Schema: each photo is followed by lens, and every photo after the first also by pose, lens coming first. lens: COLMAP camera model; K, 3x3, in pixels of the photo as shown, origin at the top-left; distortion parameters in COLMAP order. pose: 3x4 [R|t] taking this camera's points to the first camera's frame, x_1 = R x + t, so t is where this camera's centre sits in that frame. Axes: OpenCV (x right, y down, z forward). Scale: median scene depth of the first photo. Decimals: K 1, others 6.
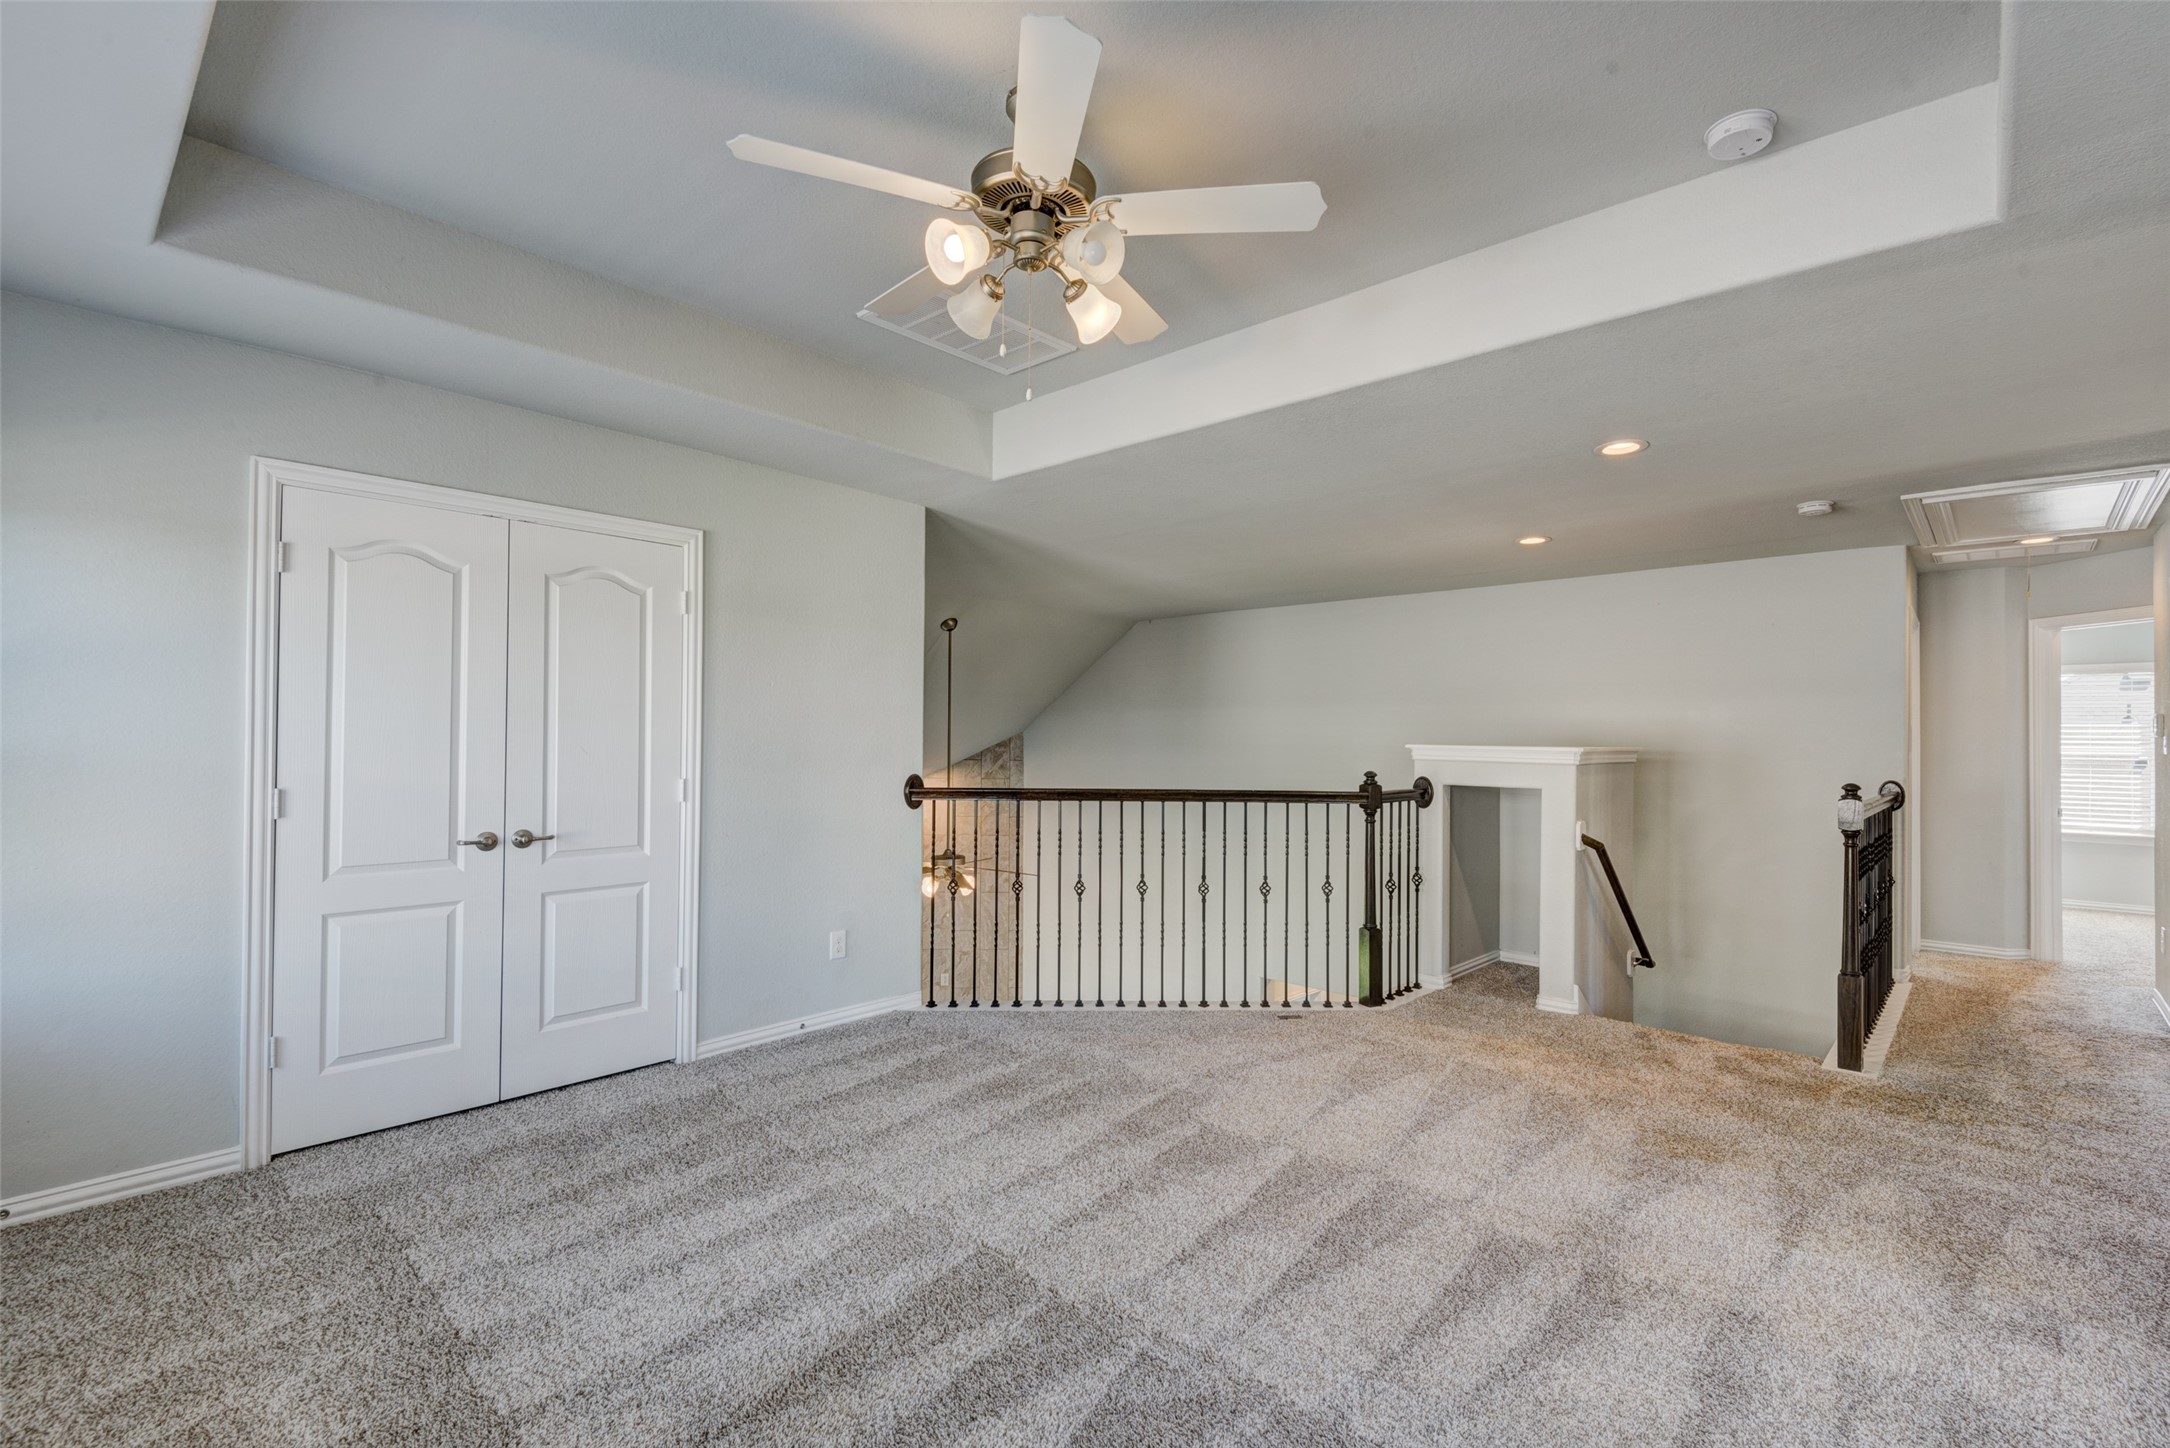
lens RADIAL K [[979.5, 0, 1097.8], [0, 979.5, 728.5], [0, 0, 1]] dist [0.044572, -0.027115]
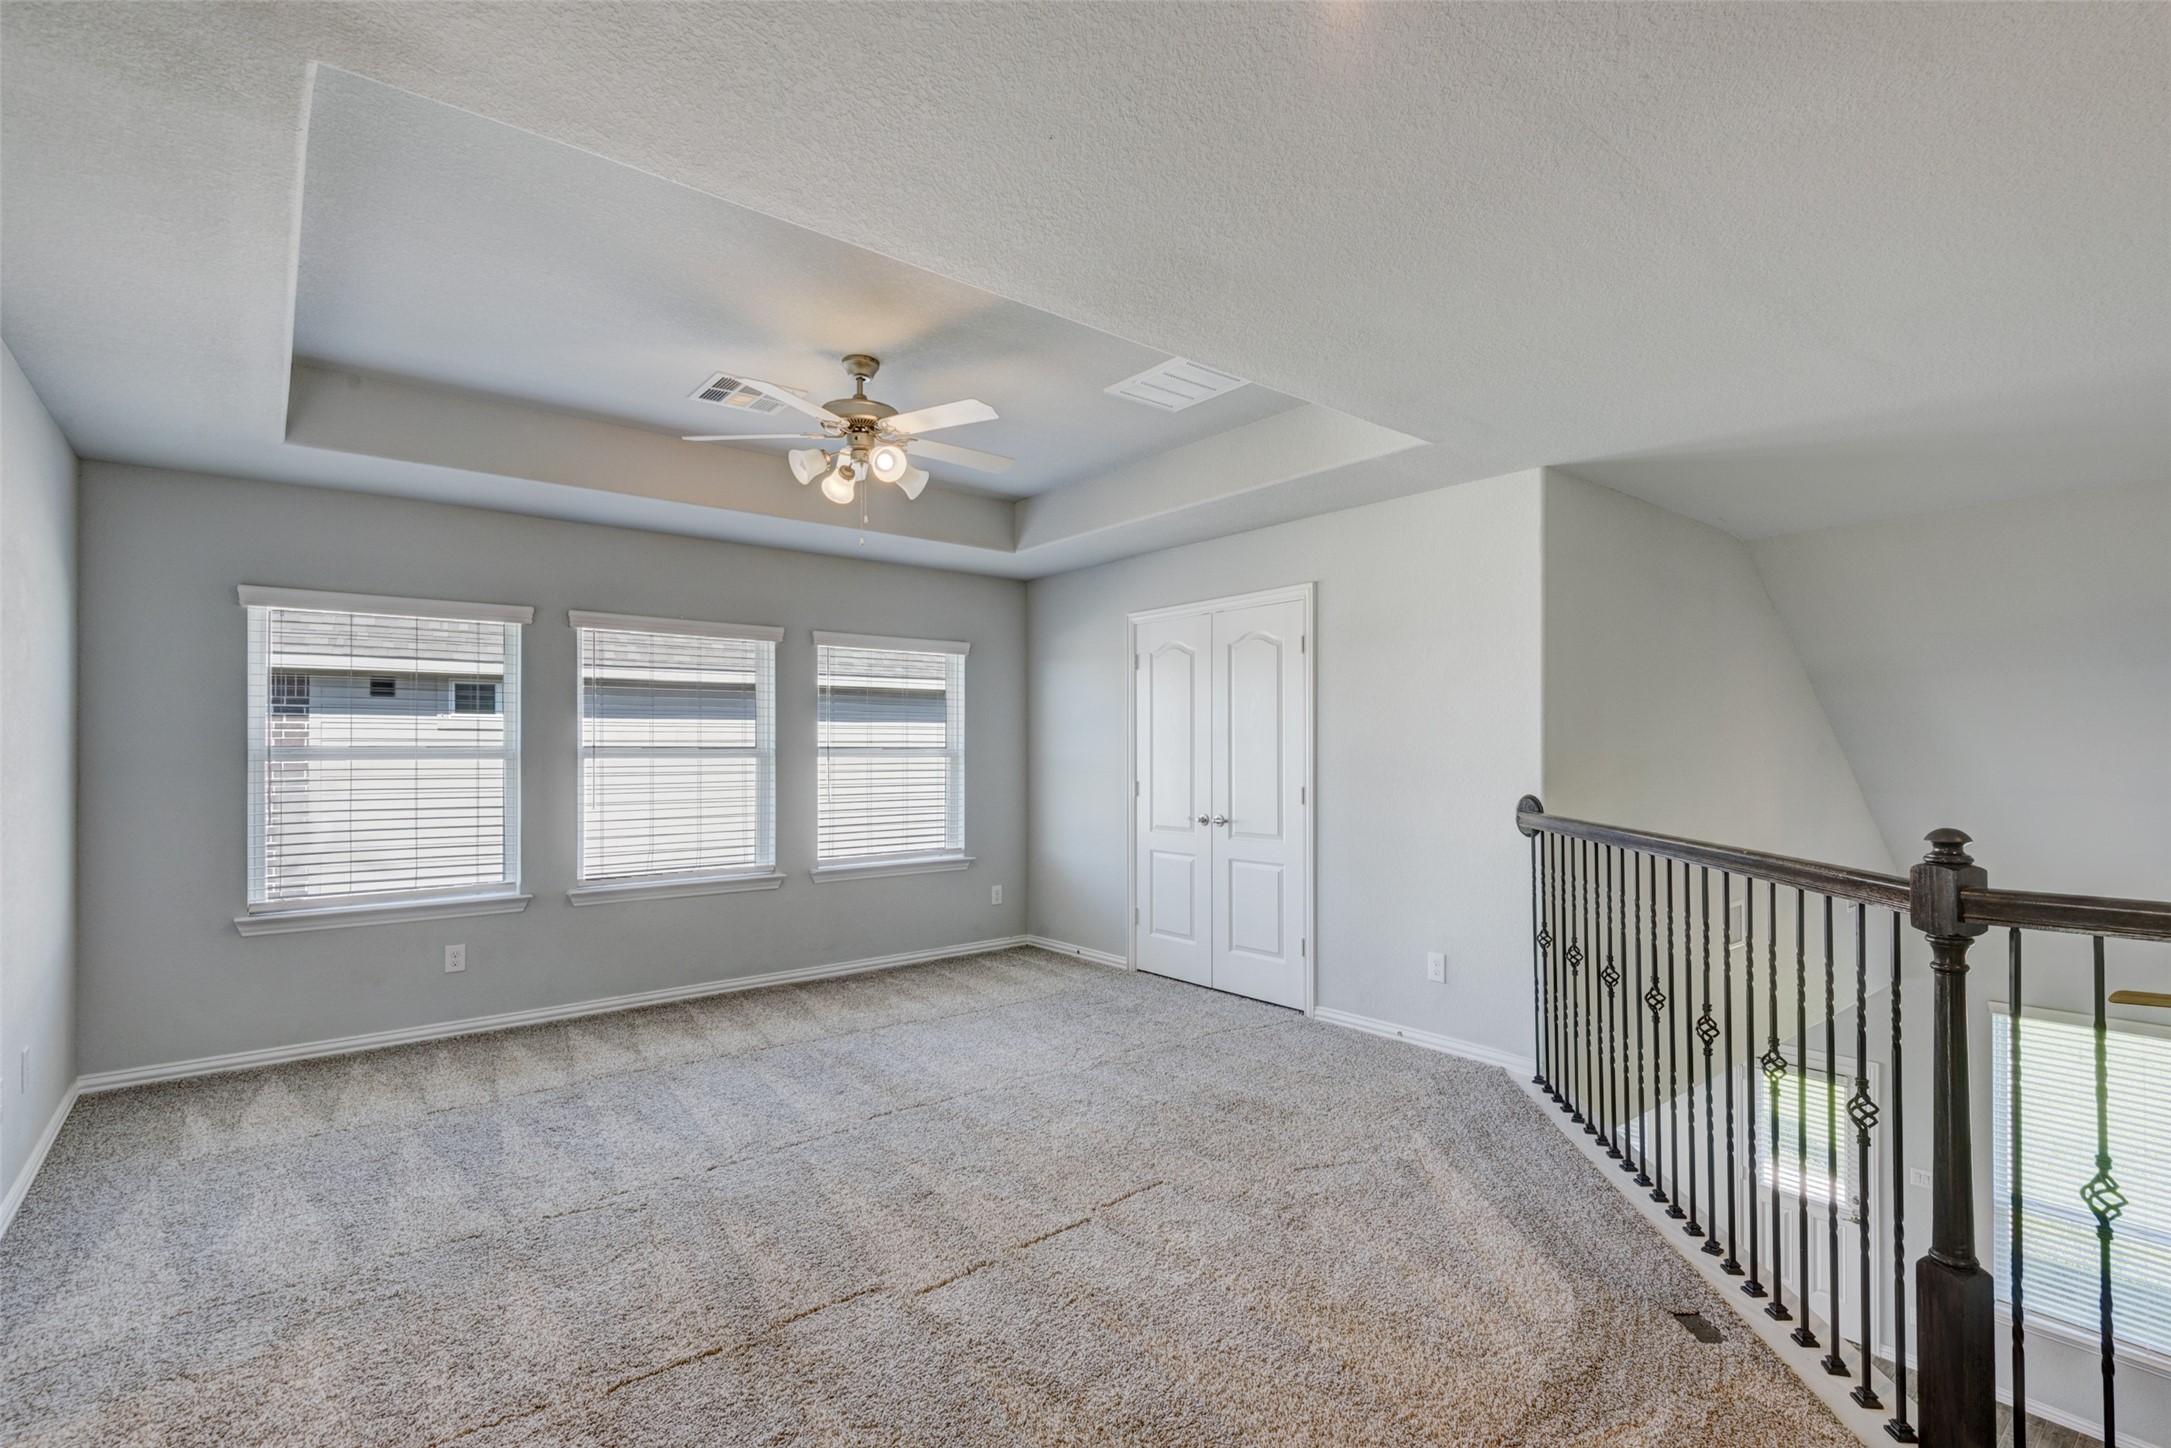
lens RADIAL K [[986.2, 0, 1093.9], [0, 986.2, 728.7], [0, 0, 1]] dist [0.024852, -0.012982]
pose [[-0.140167, -0.036172, -0.989467, 0.877517], [0.004455, 0.999299, -0.037163, 0.023411], [0.990118, -0.009617, -0.139908, 0.936332]]
